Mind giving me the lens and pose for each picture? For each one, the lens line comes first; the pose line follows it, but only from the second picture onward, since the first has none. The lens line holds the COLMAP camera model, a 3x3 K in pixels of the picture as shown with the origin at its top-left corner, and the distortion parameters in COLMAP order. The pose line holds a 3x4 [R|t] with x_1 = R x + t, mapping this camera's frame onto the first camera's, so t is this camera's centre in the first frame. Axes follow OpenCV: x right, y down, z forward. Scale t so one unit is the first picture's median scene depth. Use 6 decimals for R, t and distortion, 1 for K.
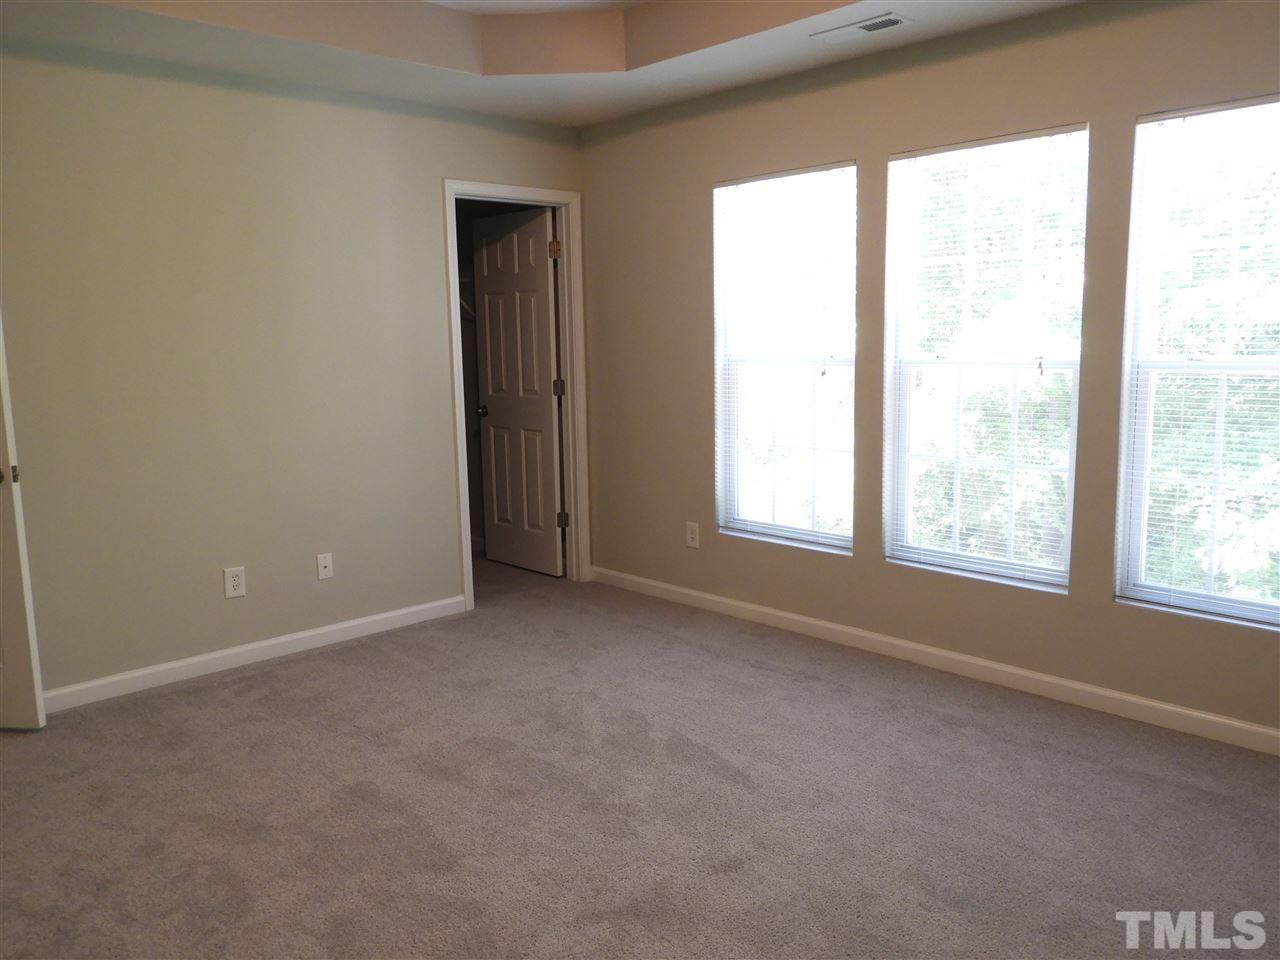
lens RADIAL K [[1009.5, 0, 644.2], [0, 1009.5, 479.6], [0, 0, 1]] dist [0.005281, 0.007044]
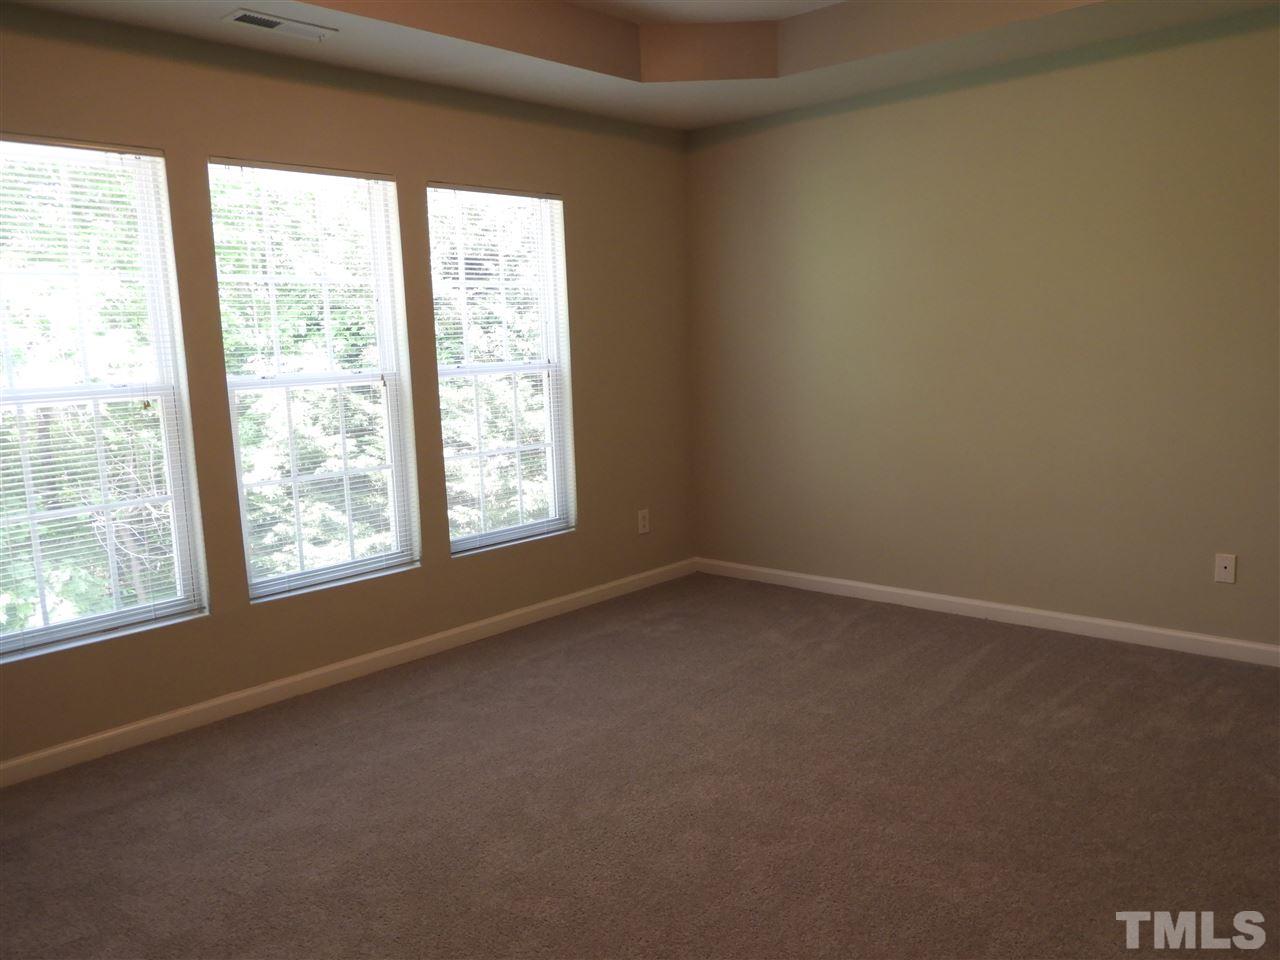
lens RADIAL K [[972.0, 0, 637.4], [0, 972.0, 478.2], [0, 0, 1]] dist [0.000127, -0.000086]
pose [[-0.061528, -0.127865, 0.989881, -0.557100], [0.176194, 0.974794, 0.136868, -0.077611], [-0.982431, 0.182832, -0.037448, 0.589193]]
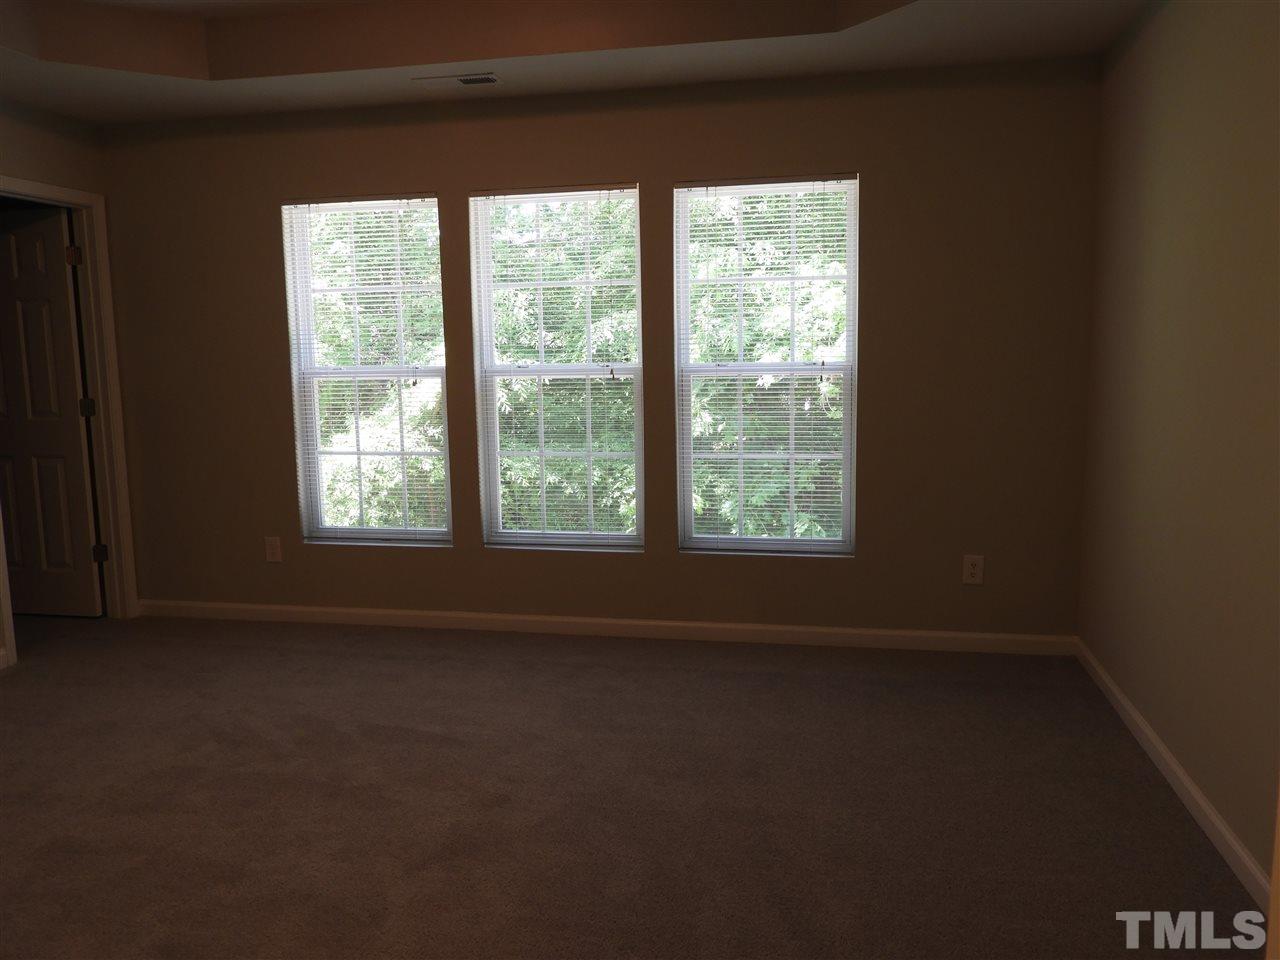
lens RADIAL K [[1009.5, 0, 644.1], [0, 1009.5, 482.7], [0, 0, 1]] dist [0.005281, 0.007044]
pose [[0.816371, -0.071344, 0.573104, -0.228507], [0.084093, 0.996449, 0.004257, 0.016241], [-0.571372, 0.044719, 0.819472, -0.030722]]
